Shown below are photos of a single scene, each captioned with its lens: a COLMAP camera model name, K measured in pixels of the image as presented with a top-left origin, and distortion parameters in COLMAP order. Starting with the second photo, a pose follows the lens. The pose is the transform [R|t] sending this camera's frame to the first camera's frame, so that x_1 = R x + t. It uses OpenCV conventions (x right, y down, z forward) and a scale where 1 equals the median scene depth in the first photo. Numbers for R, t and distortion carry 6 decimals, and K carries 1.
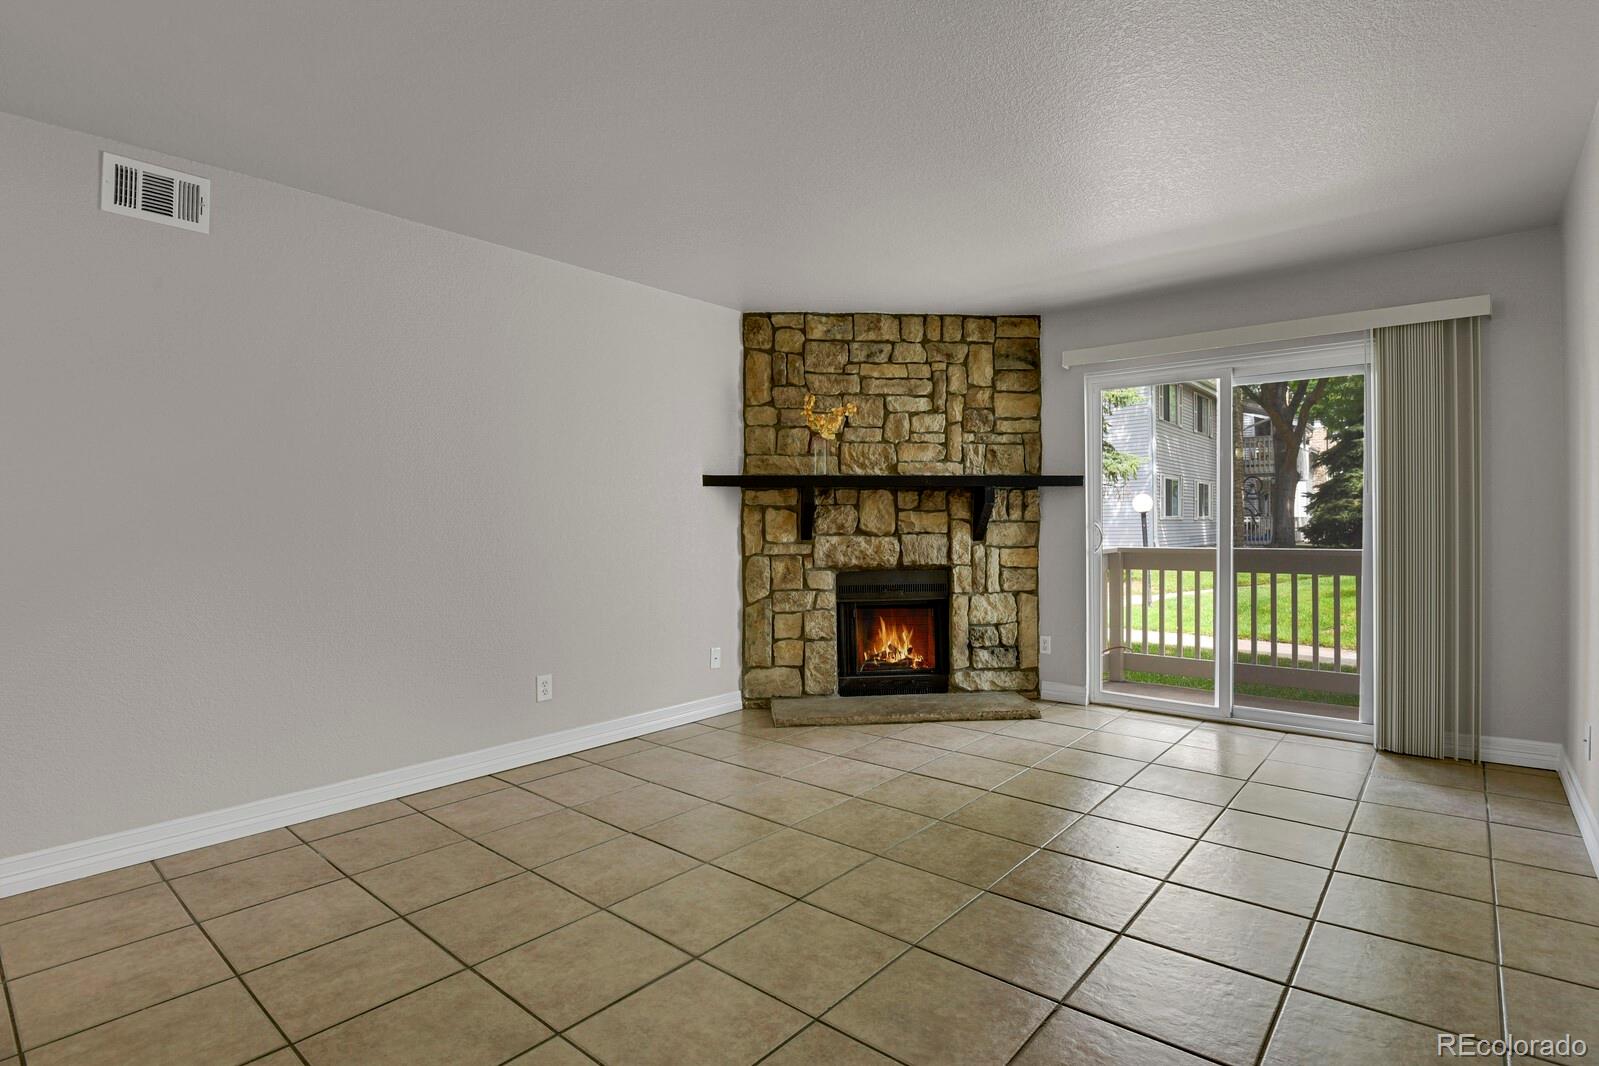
lens RADIAL K [[786.5, 0, 794.0], [0, 786.5, 521.7], [0, 0, 1]] dist [-0.027635, -0.002722]
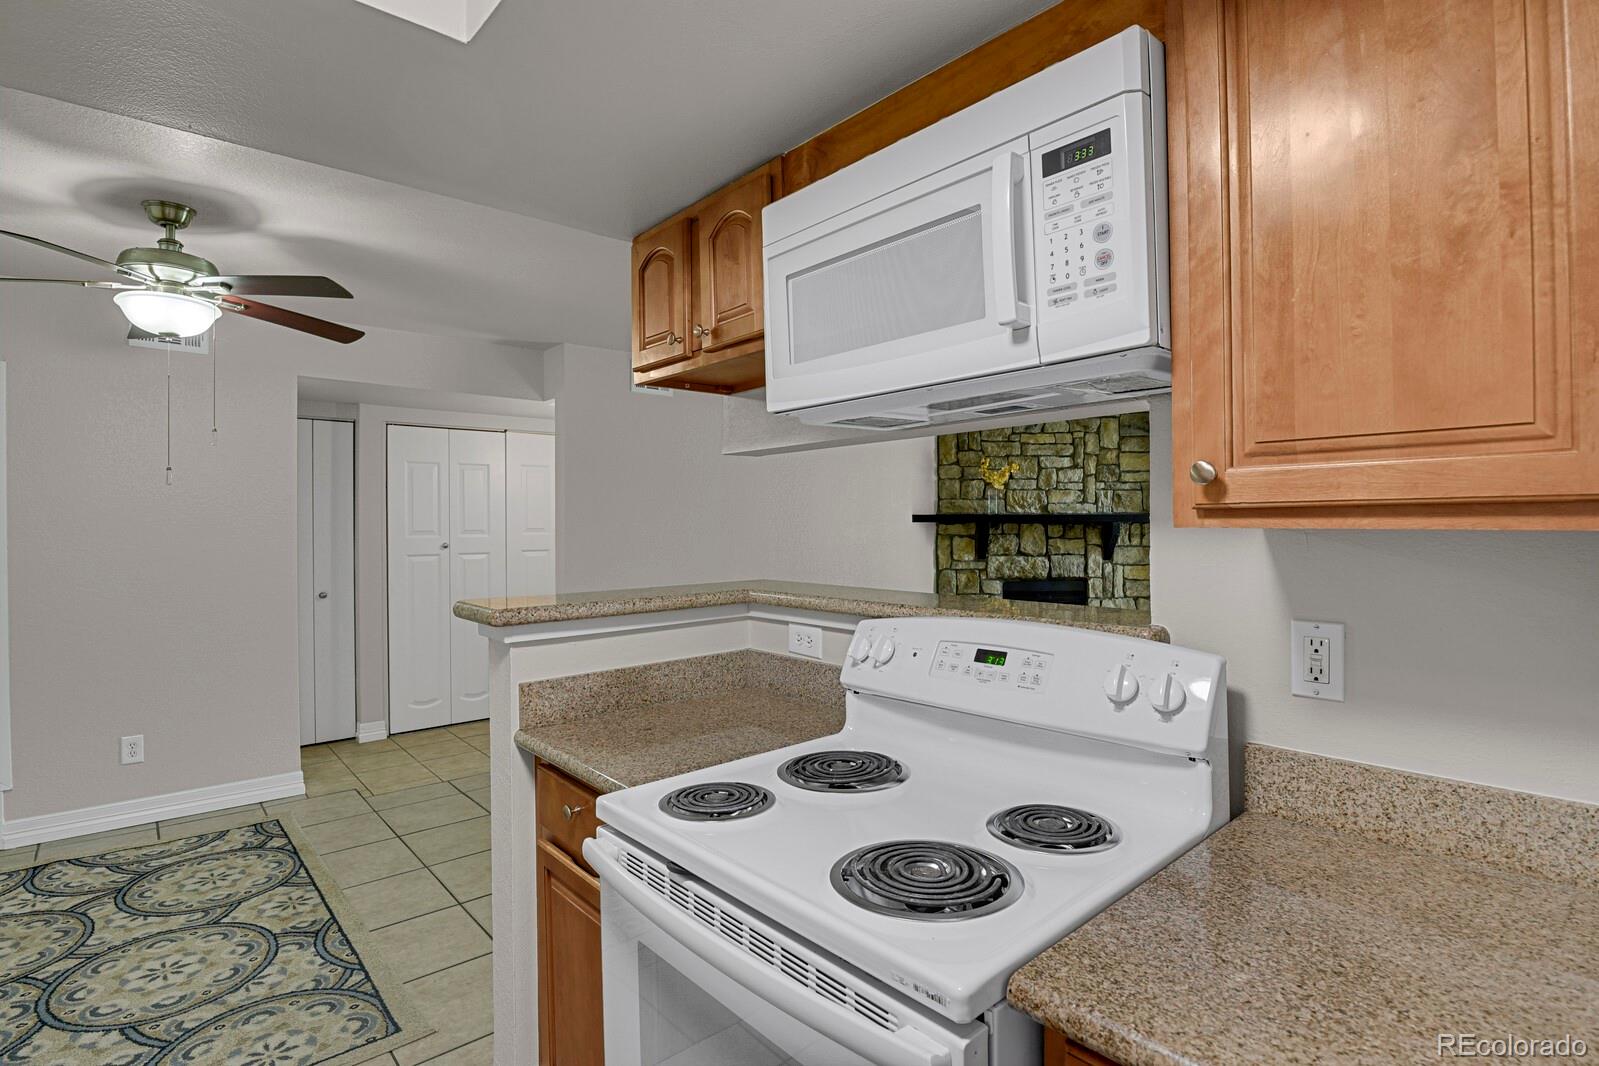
lens RADIAL K [[786.5, 0, 808.9], [0, 786.5, 524.0], [0, 0, 1]] dist [-0.027635, -0.002722]
pose [[0.990859, 0.001213, -0.134897, -0.102018], [-0.000896, 0.999997, 0.002410, -0.042819], [0.134899, -0.002267, 0.990857, -0.445308]]
